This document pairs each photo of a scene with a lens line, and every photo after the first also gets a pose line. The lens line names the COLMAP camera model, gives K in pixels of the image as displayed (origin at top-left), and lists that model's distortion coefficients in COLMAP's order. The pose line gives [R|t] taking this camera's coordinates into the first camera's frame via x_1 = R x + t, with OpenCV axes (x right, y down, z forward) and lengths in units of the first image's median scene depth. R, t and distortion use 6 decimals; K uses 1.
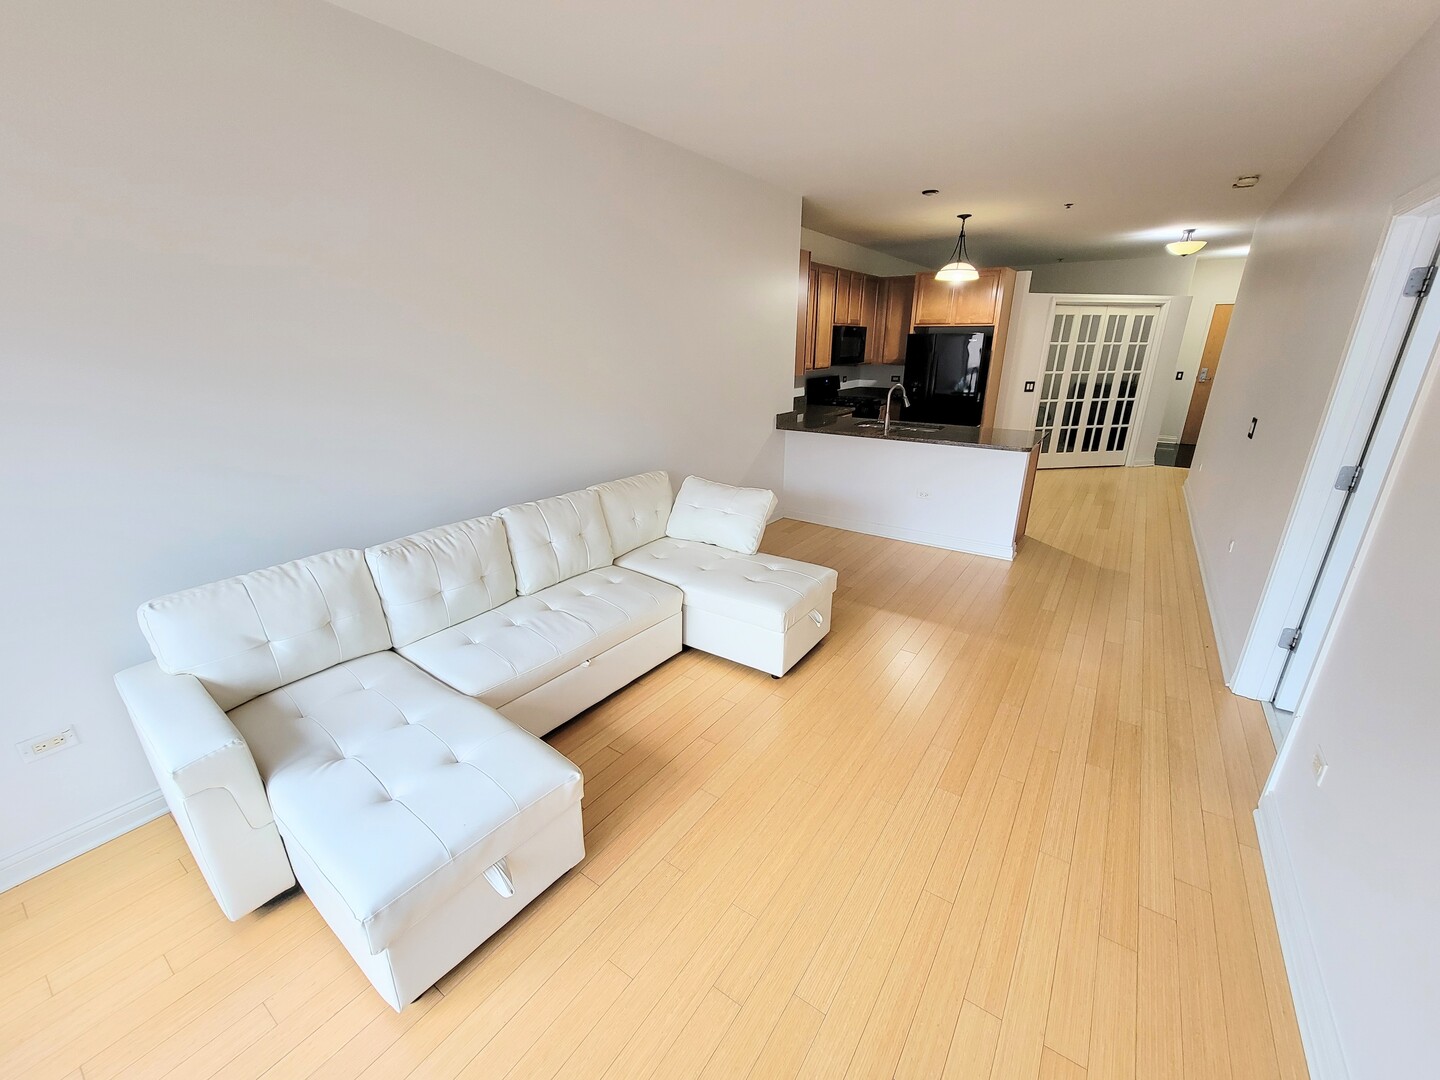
lens RADIAL K [[564.1, 0, 720.0], [0, 564.1, 540.0], [0, 0, 1]] dist [-0.000499, 0.000008]
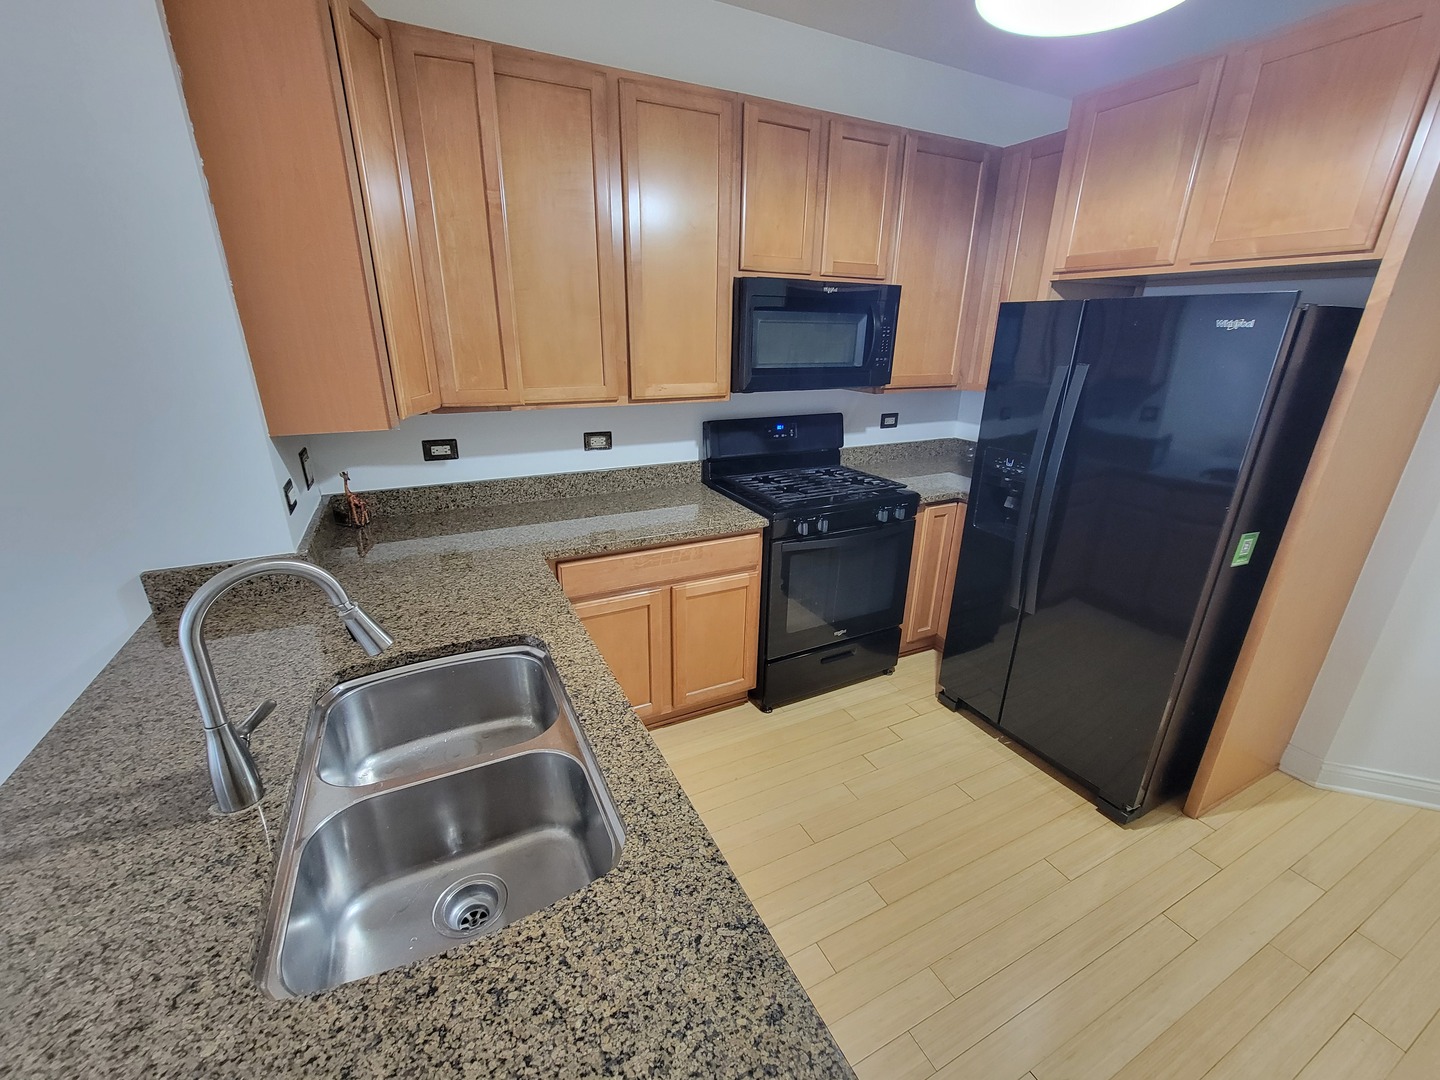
lens RADIAL K [[581.6, 0, 720.0], [0, 581.6, 540.0], [0, 0, 1]] dist [0.000372, 0.000085]
pose [[0.887465, 0.170774, -0.428068, 0.360198], [-0.168895, 0.984709, 0.042692, -0.231017], [0.428813, 0.034411, 0.902737, 0.665706]]
